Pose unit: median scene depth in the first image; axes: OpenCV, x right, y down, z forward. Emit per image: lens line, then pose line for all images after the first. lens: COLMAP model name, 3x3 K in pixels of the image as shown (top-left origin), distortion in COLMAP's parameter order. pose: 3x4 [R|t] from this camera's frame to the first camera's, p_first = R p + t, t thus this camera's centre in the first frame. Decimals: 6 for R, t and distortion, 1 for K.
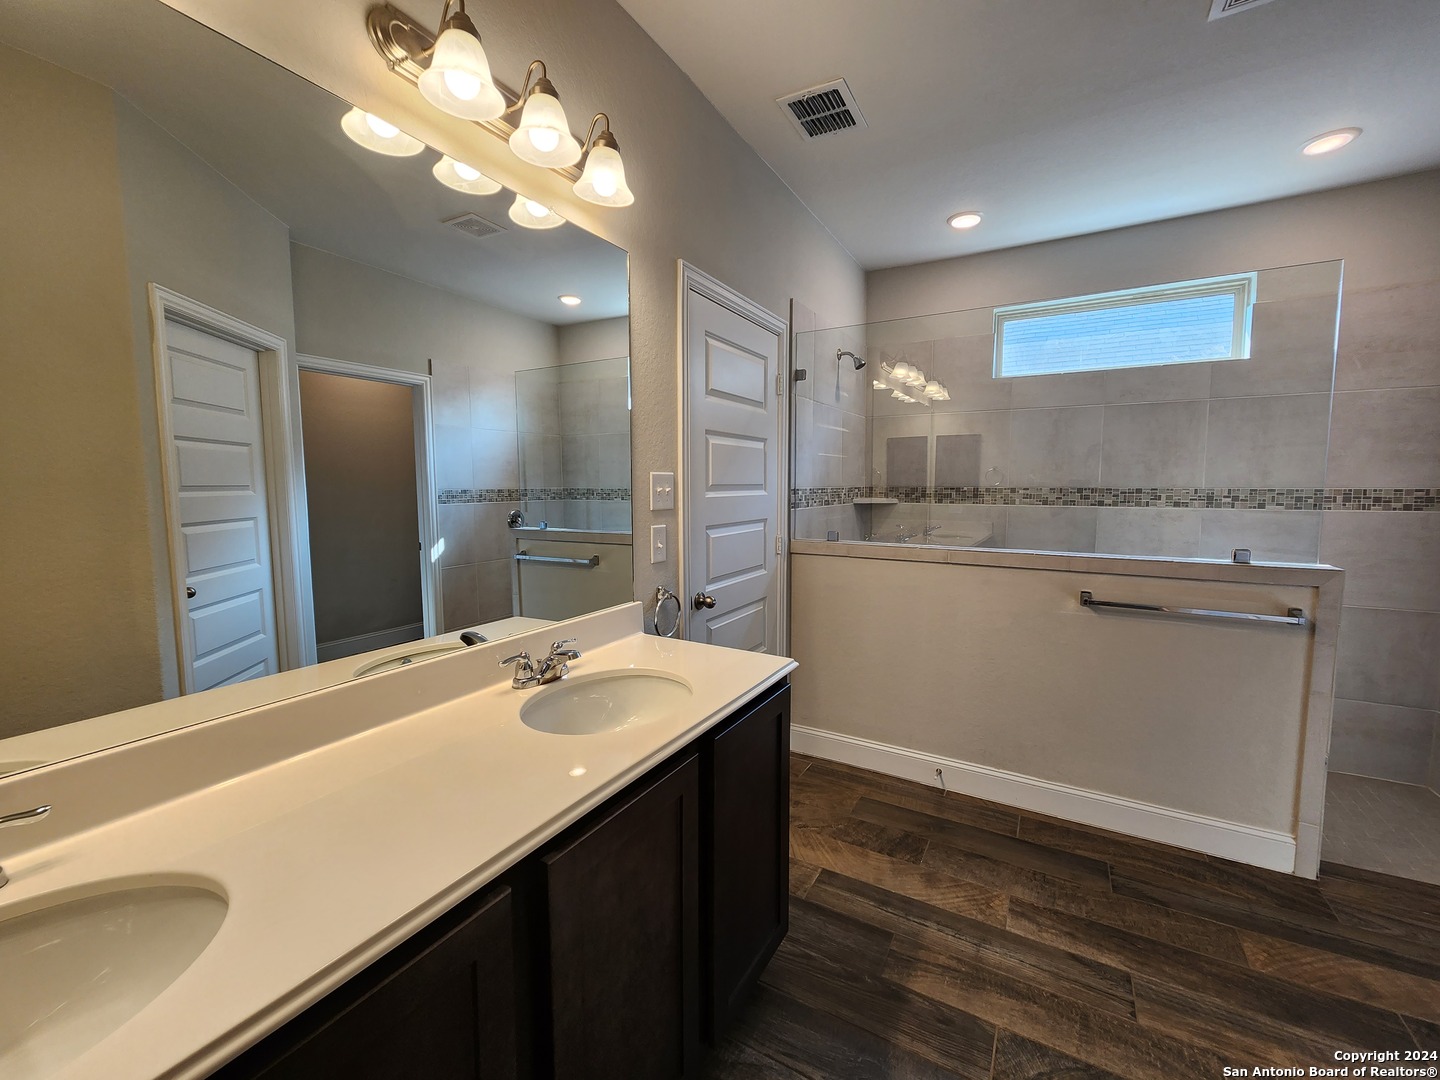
lens RADIAL K [[588.3, 0, 721.0], [0, 588.3, 532.3], [0, 0, 1]] dist [0.002951, -0.001951]
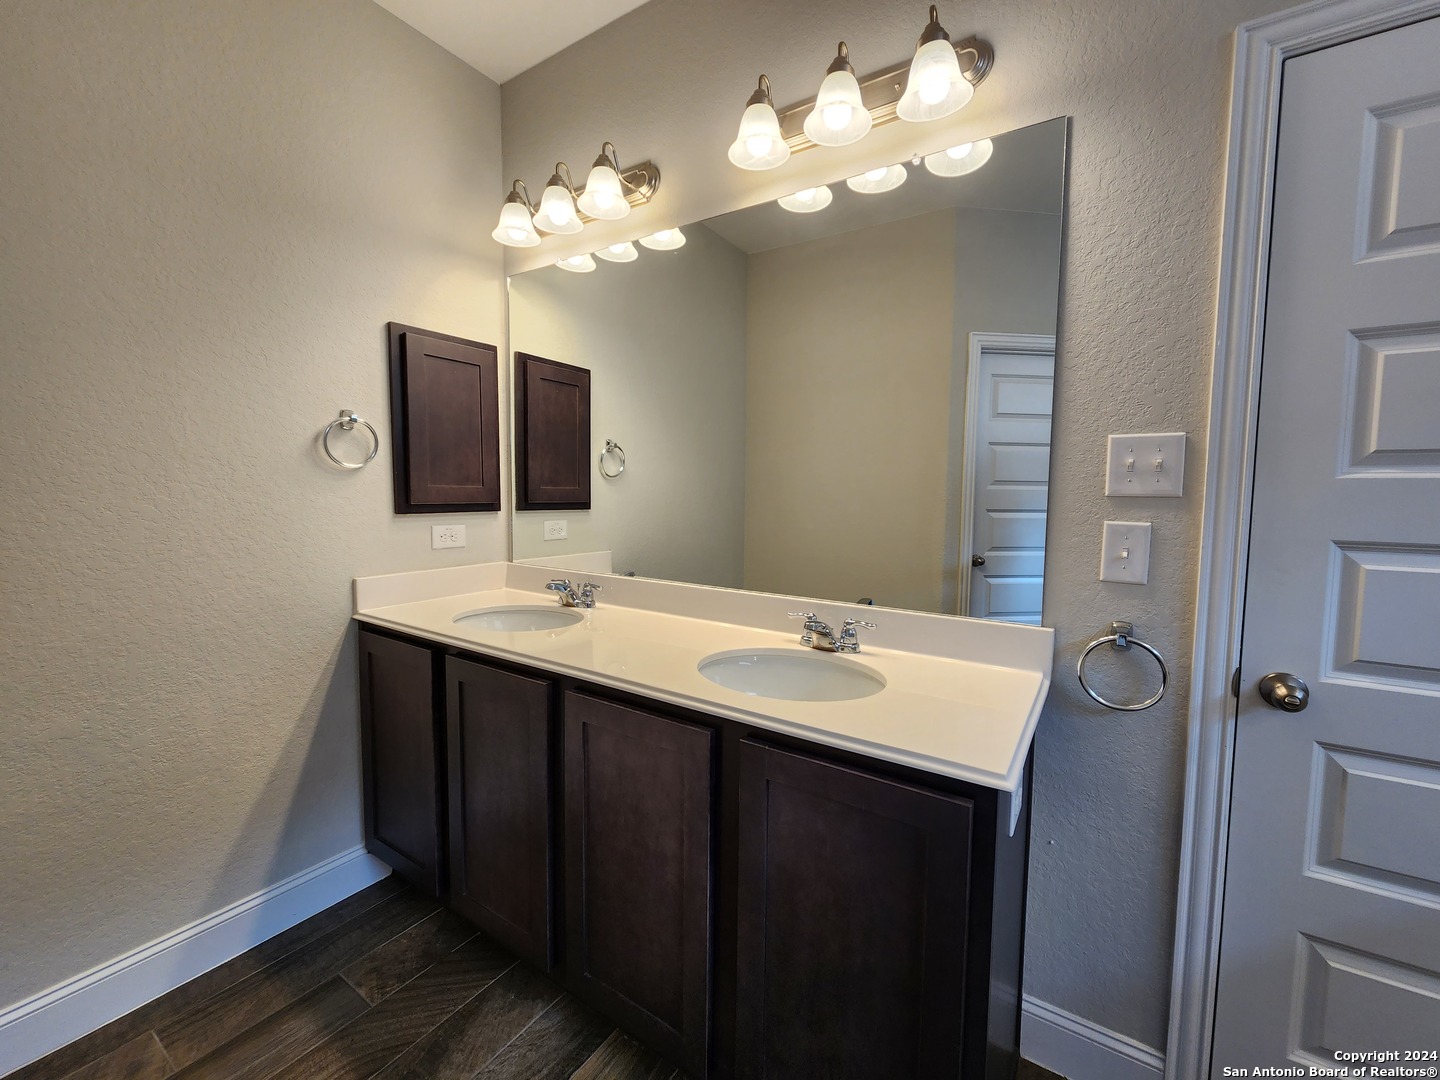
lens RADIAL K [[588.3, 0, 724.0], [0, 588.3, 536.5], [0, 0, 1]] dist [0.002951, -0.001951]
pose [[-0.082077, 0.076644, -0.993675, 0.529395], [-0.111082, 0.990123, 0.085546, -0.001975], [0.990416, 0.117401, -0.072752, 0.626535]]
